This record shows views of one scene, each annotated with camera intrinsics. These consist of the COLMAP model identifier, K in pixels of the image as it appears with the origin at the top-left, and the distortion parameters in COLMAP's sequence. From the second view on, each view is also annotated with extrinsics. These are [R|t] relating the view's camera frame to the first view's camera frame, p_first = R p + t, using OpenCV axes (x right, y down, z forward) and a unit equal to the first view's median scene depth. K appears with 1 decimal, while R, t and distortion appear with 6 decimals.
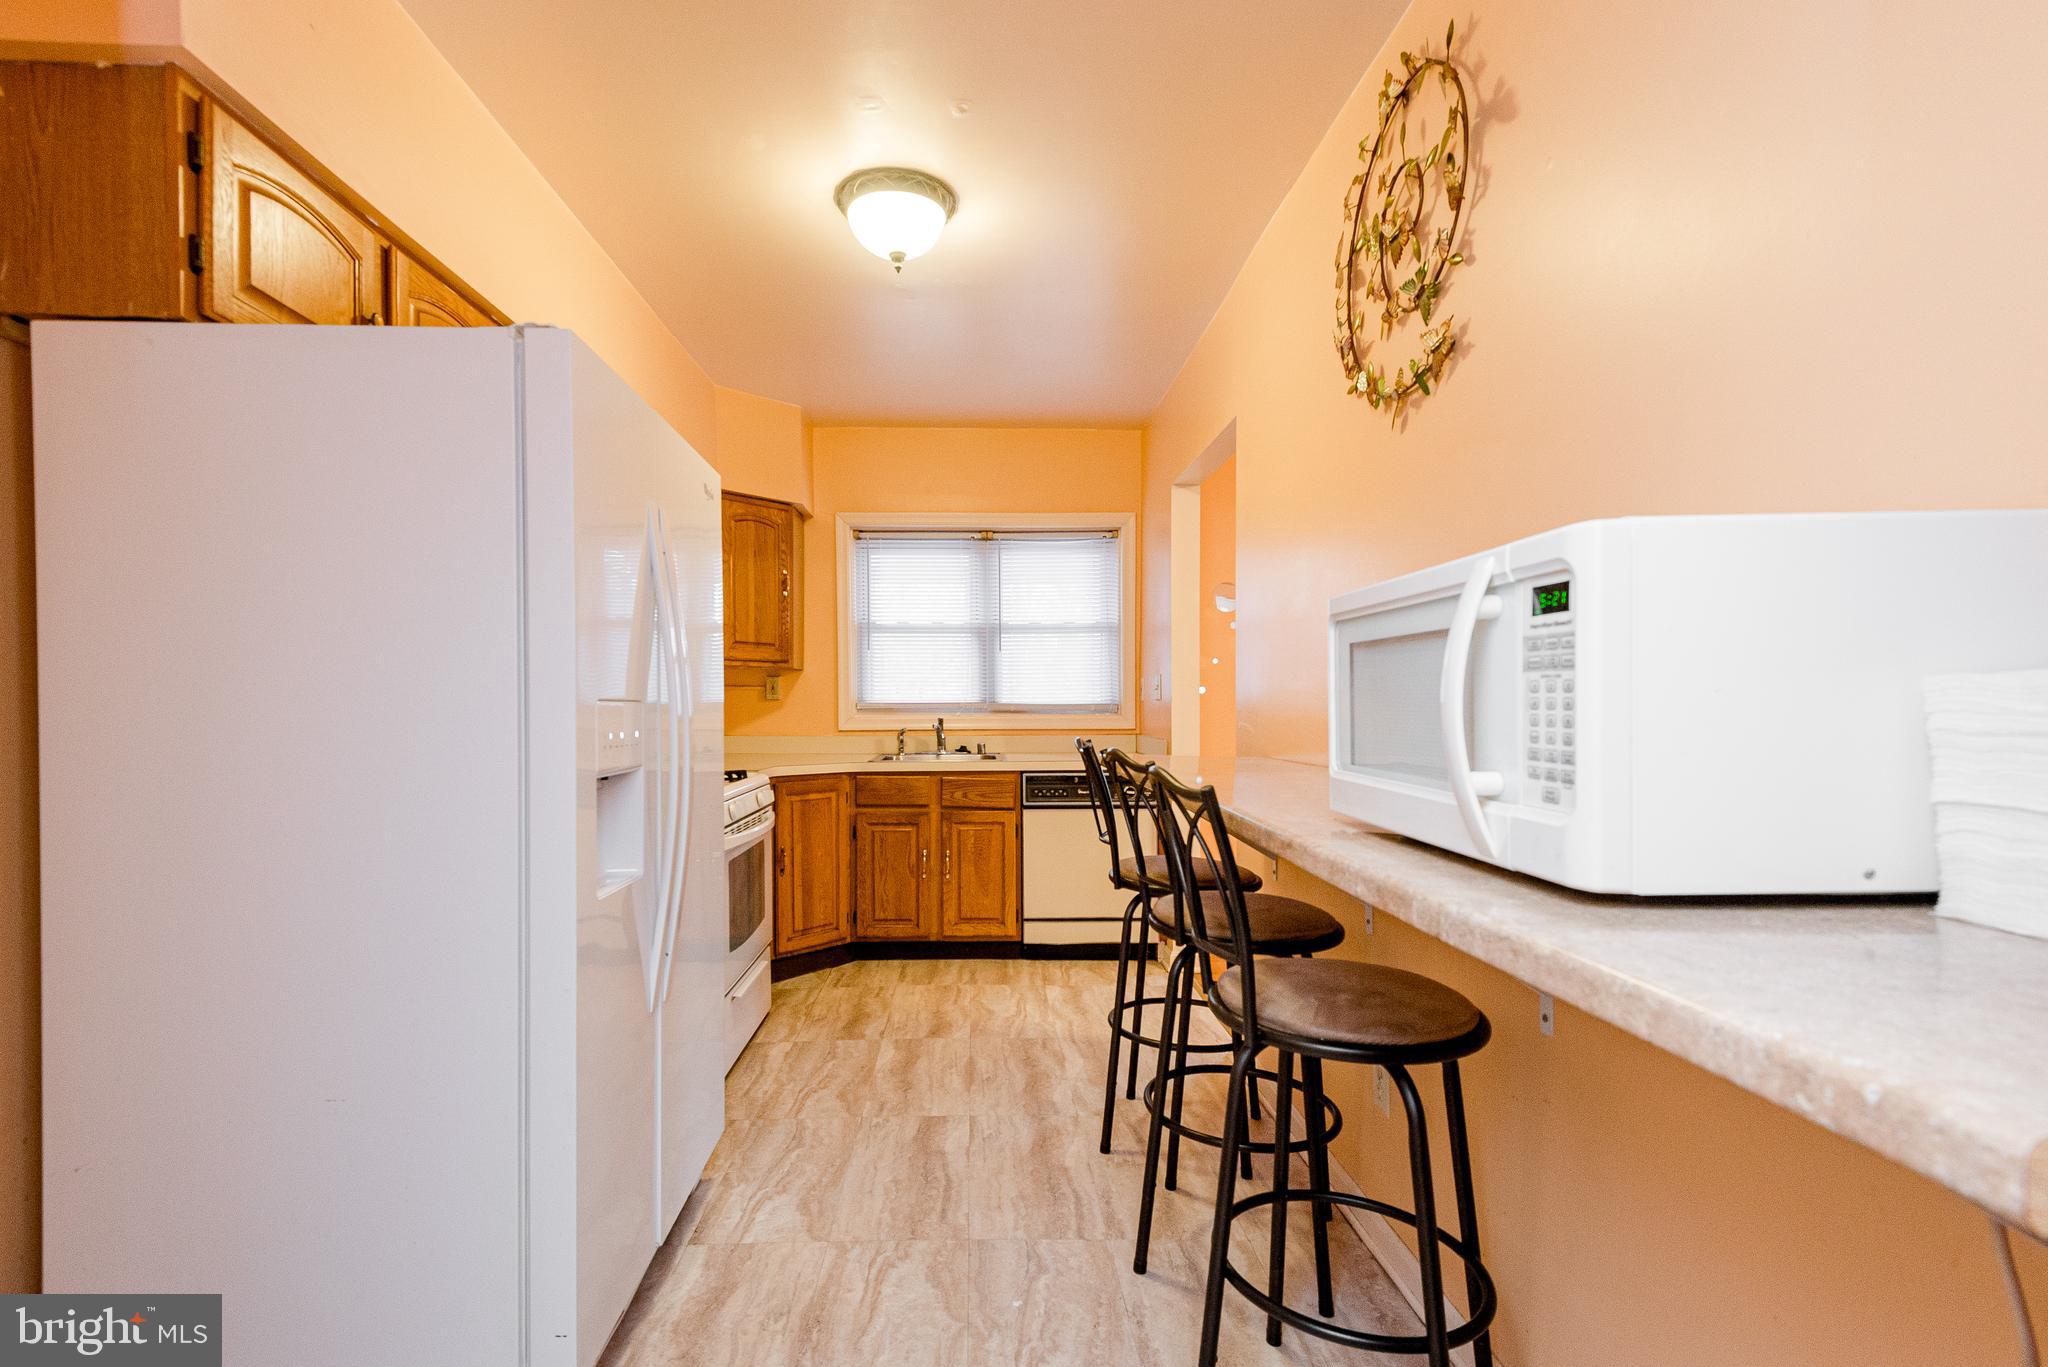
lens RADIAL K [[948.2, 0, 969.5], [0, 948.2, 726.8], [0, 0, 1]] dist [0.000750, -0.017913]
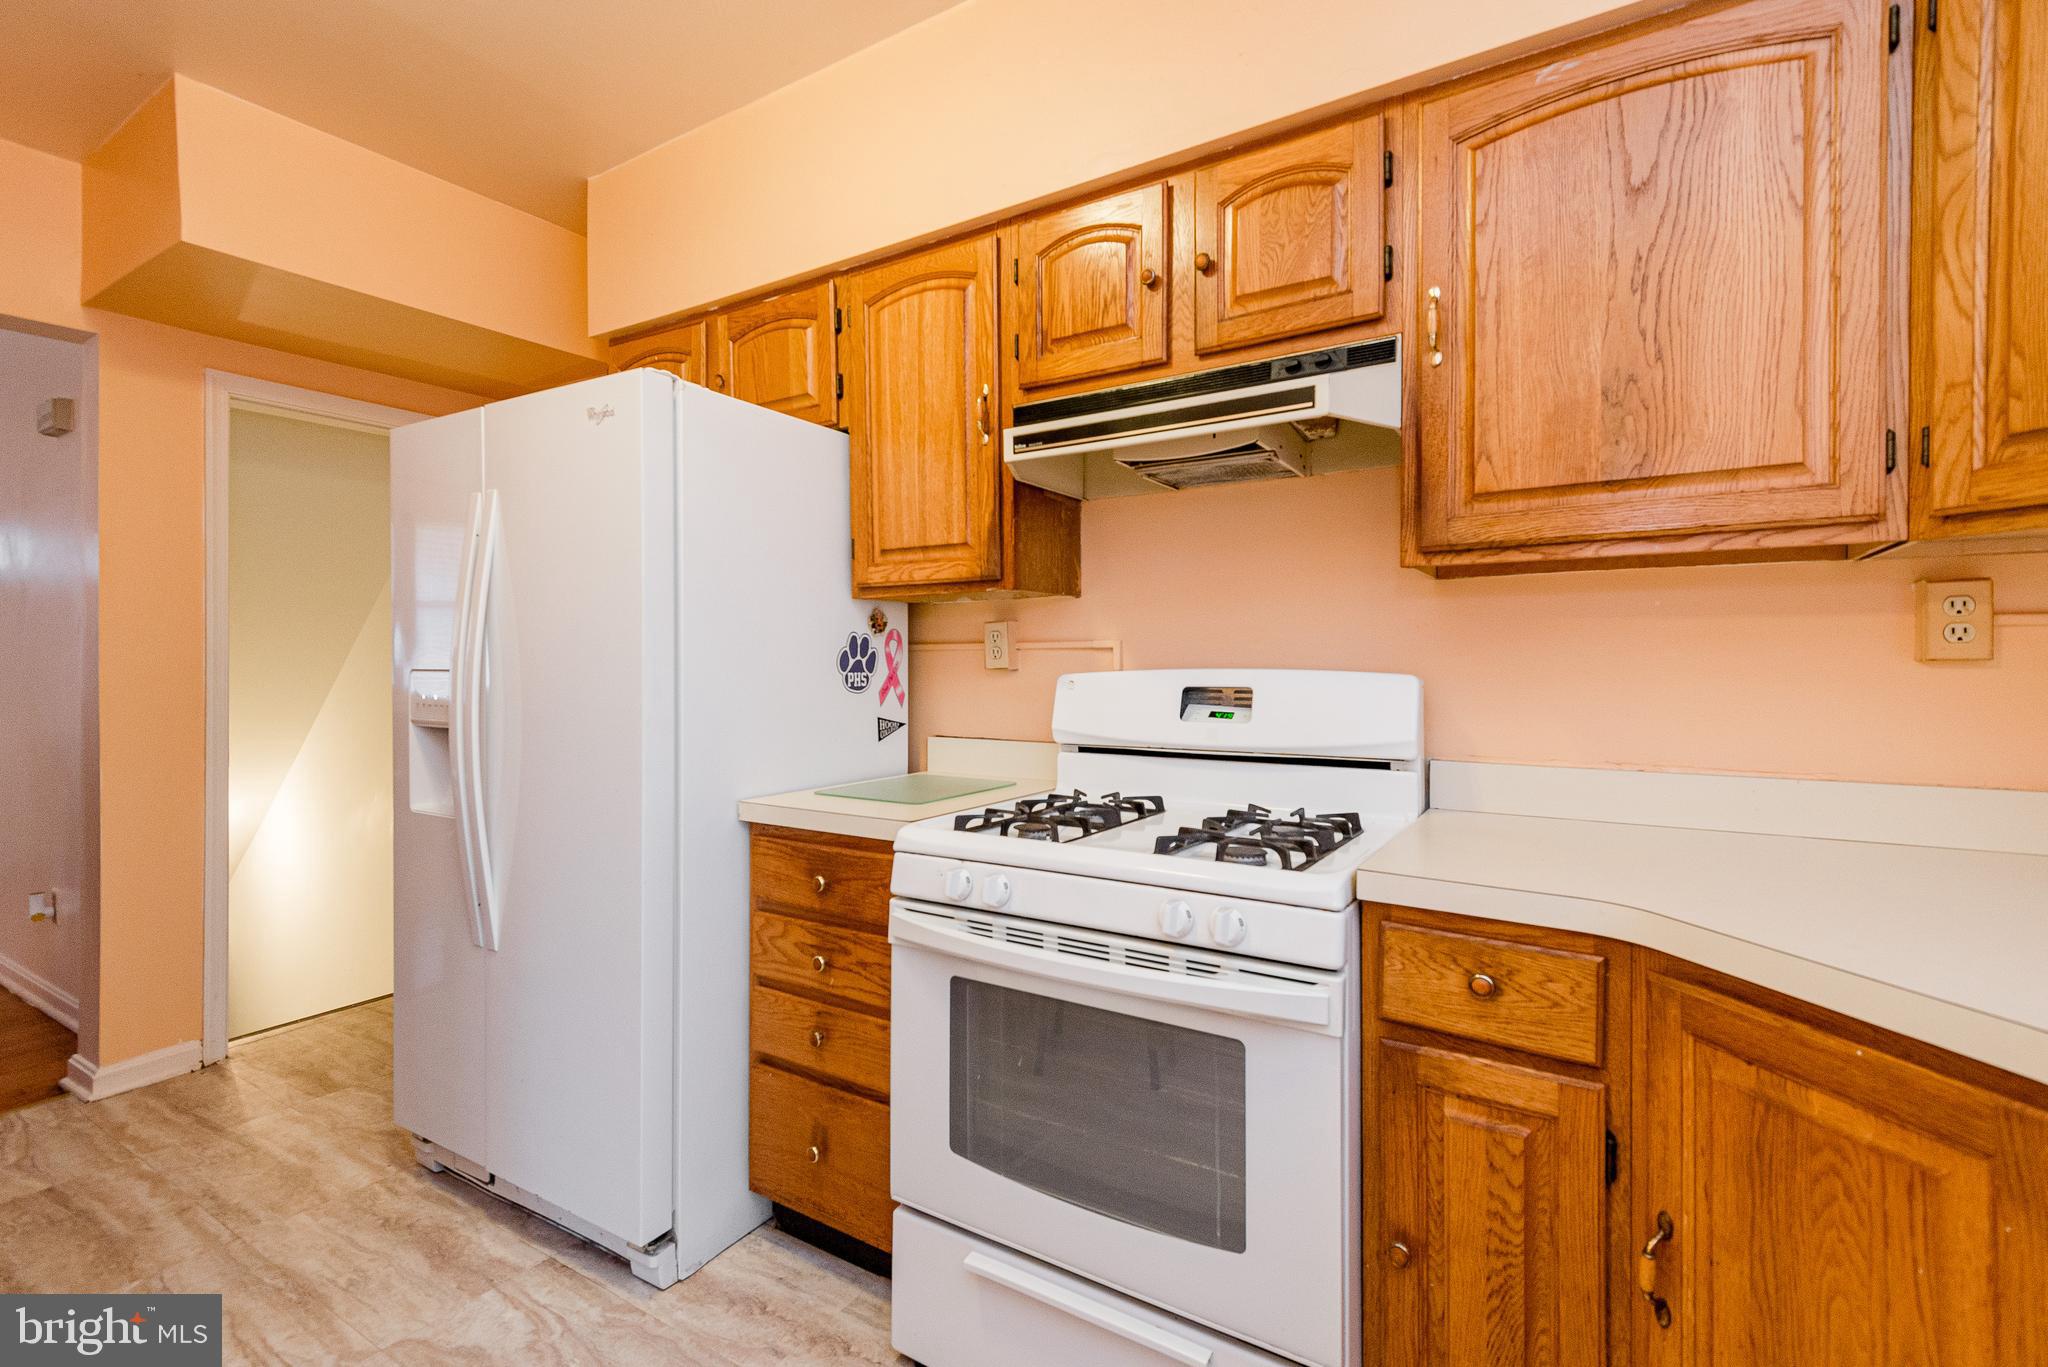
lens RADIAL K [[934.6, 0, 1062.0], [0, 934.6, 673.7], [0, 0, 1]] dist [0.032401, -0.018318]
pose [[-0.527296, 0.012515, -0.849590, 0.108194], [-0.013999, 0.999628, 0.023414, -0.028114], [0.849566, 0.024240, -0.526924, 0.919767]]
